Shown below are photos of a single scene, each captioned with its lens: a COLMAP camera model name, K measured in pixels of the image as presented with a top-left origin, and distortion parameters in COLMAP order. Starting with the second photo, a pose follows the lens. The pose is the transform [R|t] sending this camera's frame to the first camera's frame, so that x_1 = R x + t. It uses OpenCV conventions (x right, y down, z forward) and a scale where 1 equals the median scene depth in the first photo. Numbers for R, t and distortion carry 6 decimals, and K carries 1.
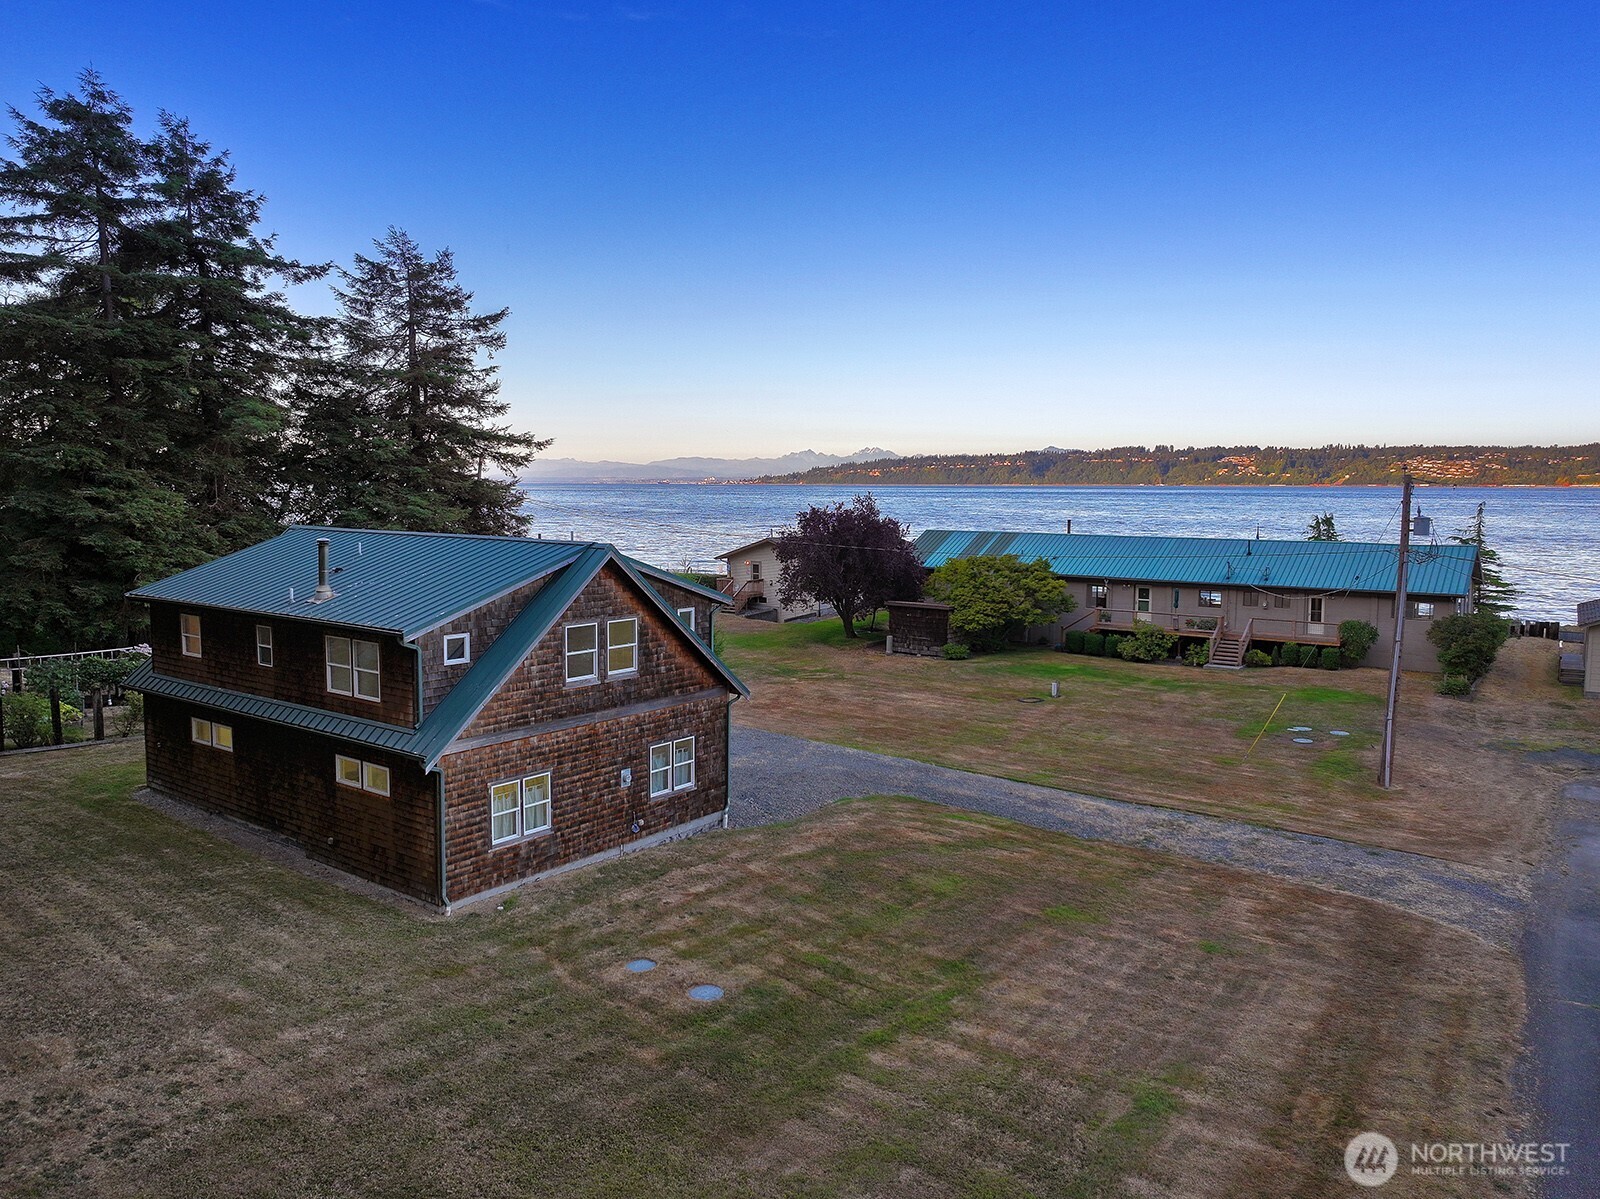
lens RADIAL K [[1131.1, 0, 800.0], [0, 1131.1, 599.5], [0, 0, 1]] dist [0.017418, -0.000210]
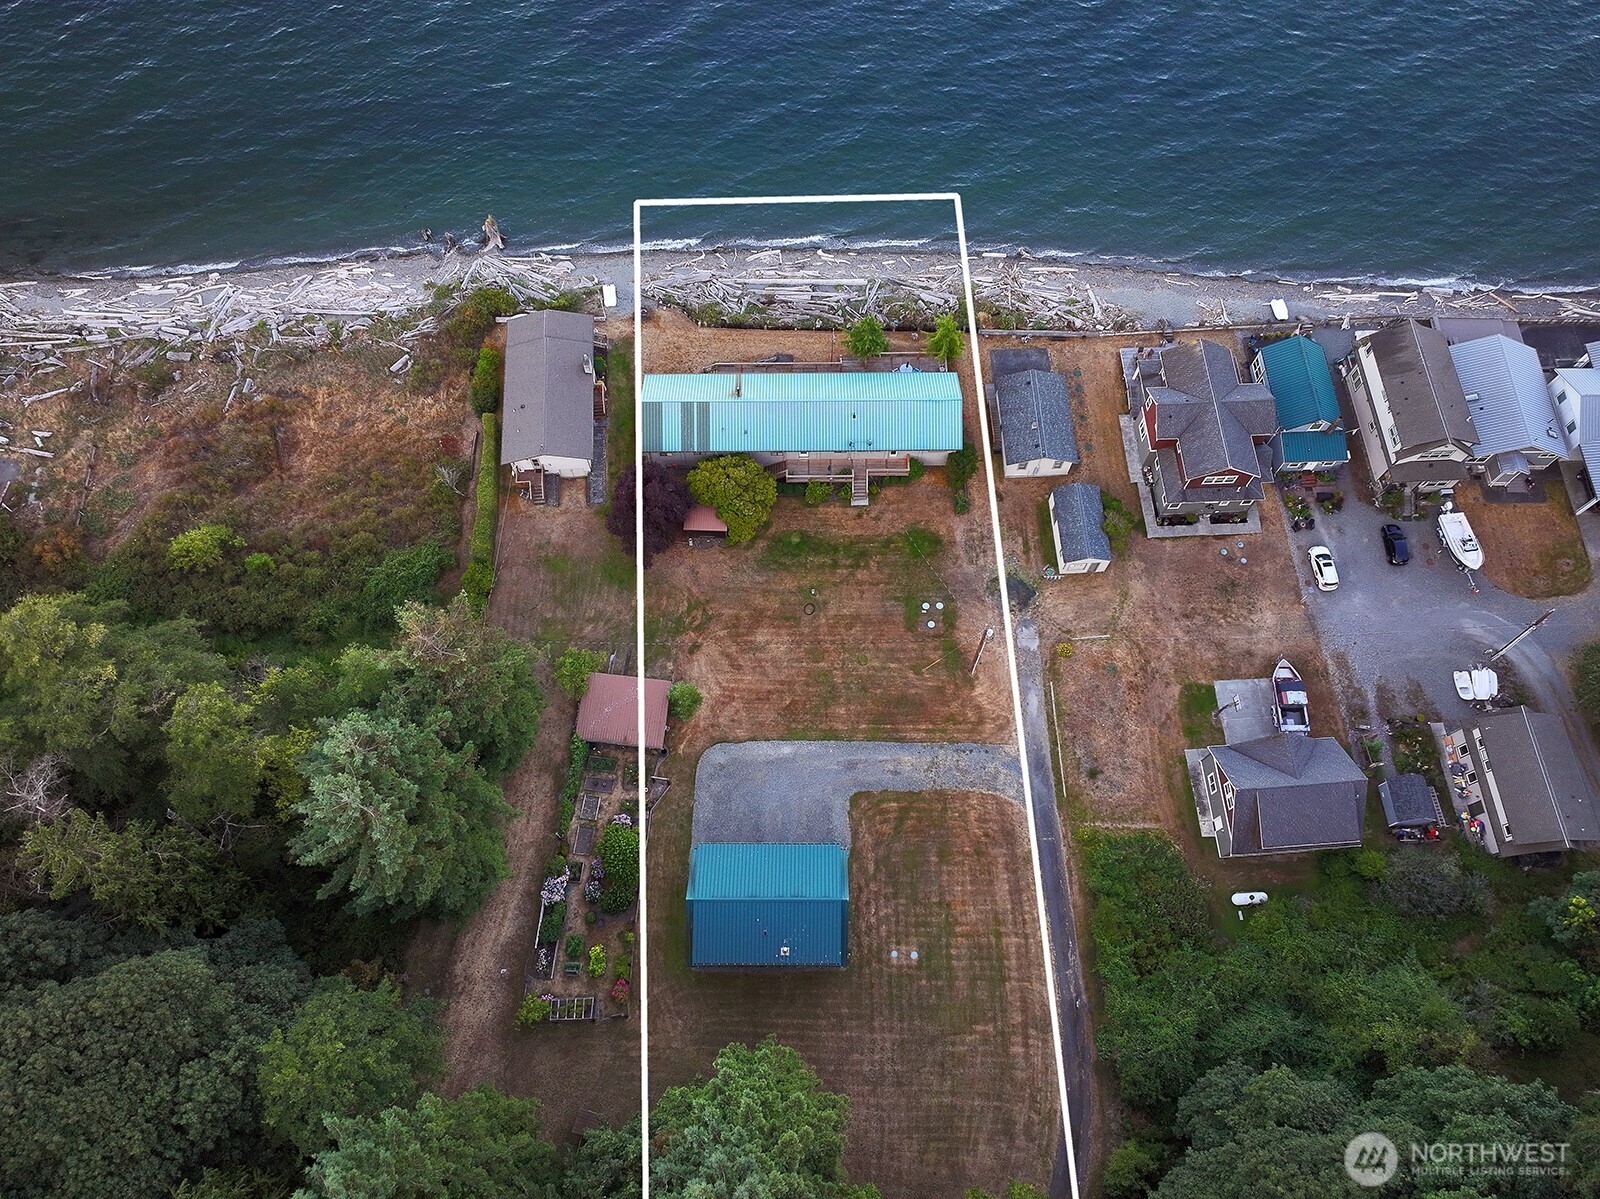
lens RADIAL K [[1131.1, 0, 800.0], [0, 1131.1, 599.5], [0, 0, 1]] dist [0.017418, -0.000210]
pose [[0.806418, -0.543739, 0.232462, -0.677121], [0.061706, 0.468334, 0.881394, -4.077088], [-0.588118, -0.696427, 0.411225, 0.296402]]
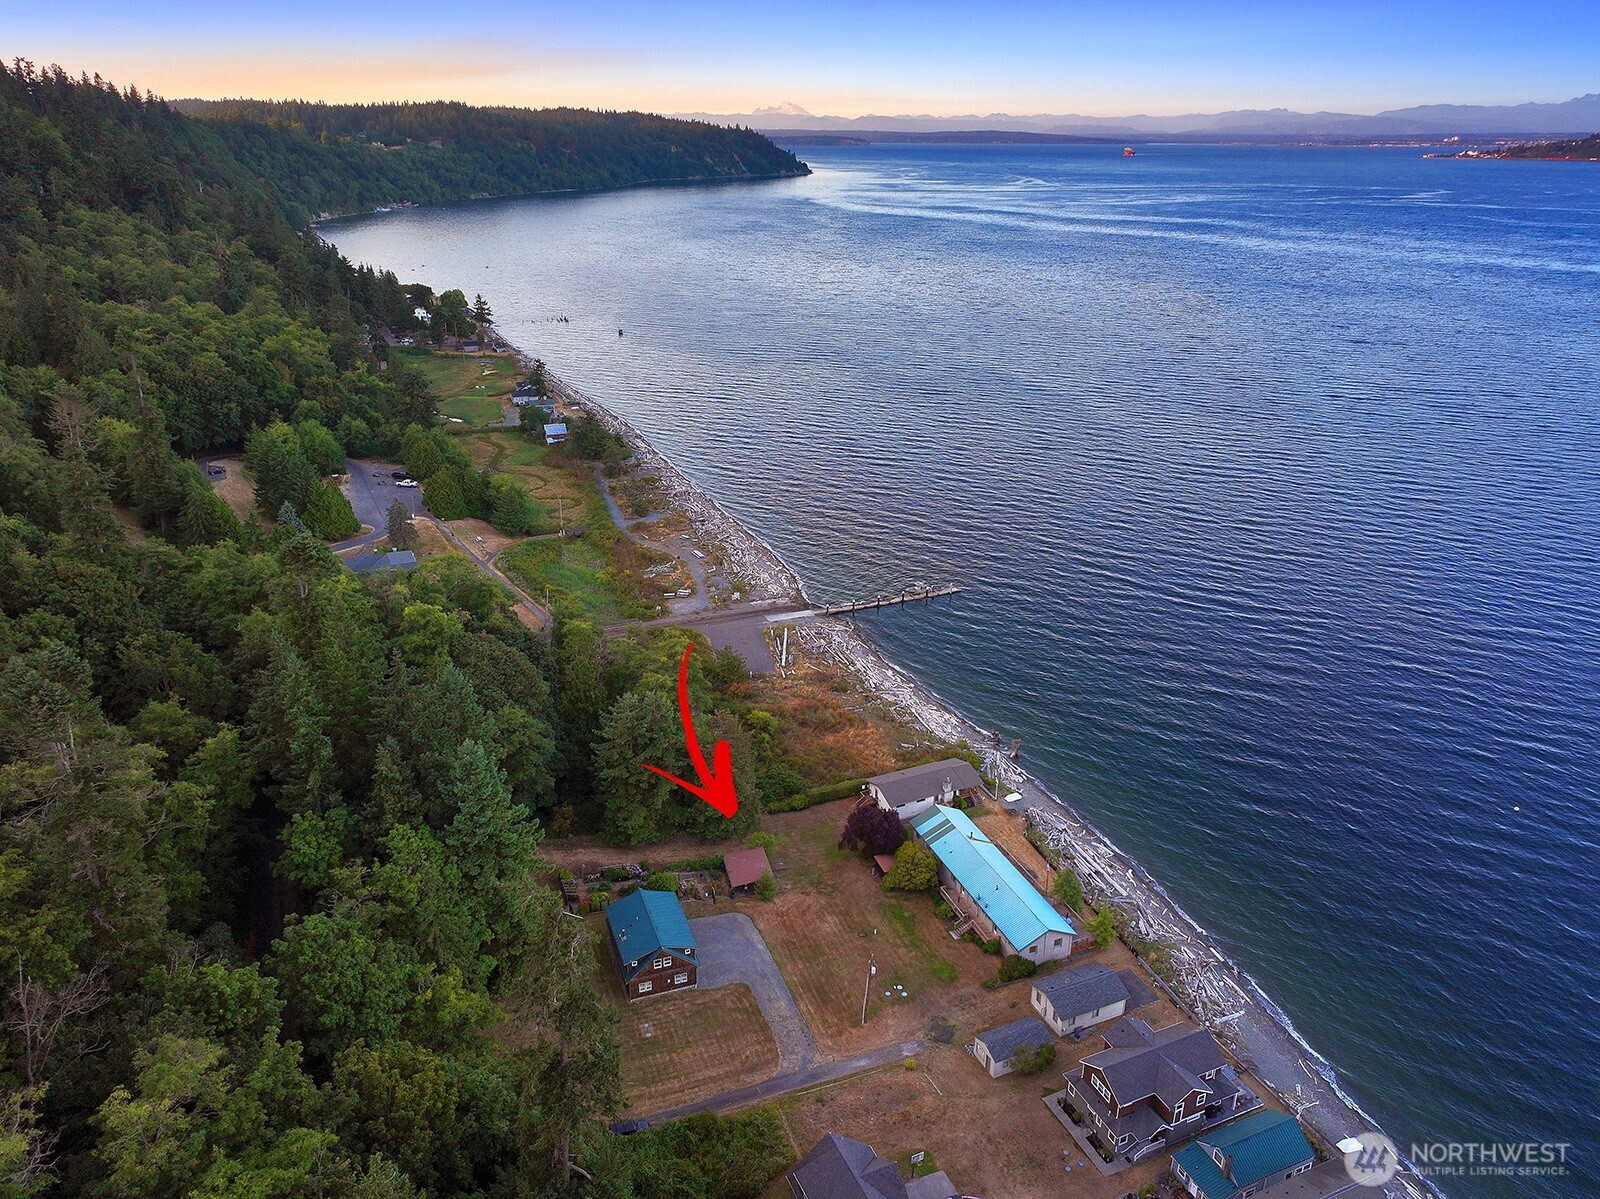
lens RADIAL K [[1131.1, 0, 800.0], [0, 1131.1, 599.5], [0, 0, 1]] dist [0.017418, -0.000210]
pose [[0.839389, 0.206583, -0.502742, 3.176385], [-0.053852, 0.952013, 0.301282, -3.788837], [0.540857, -0.225819, 0.810234, -3.091385]]
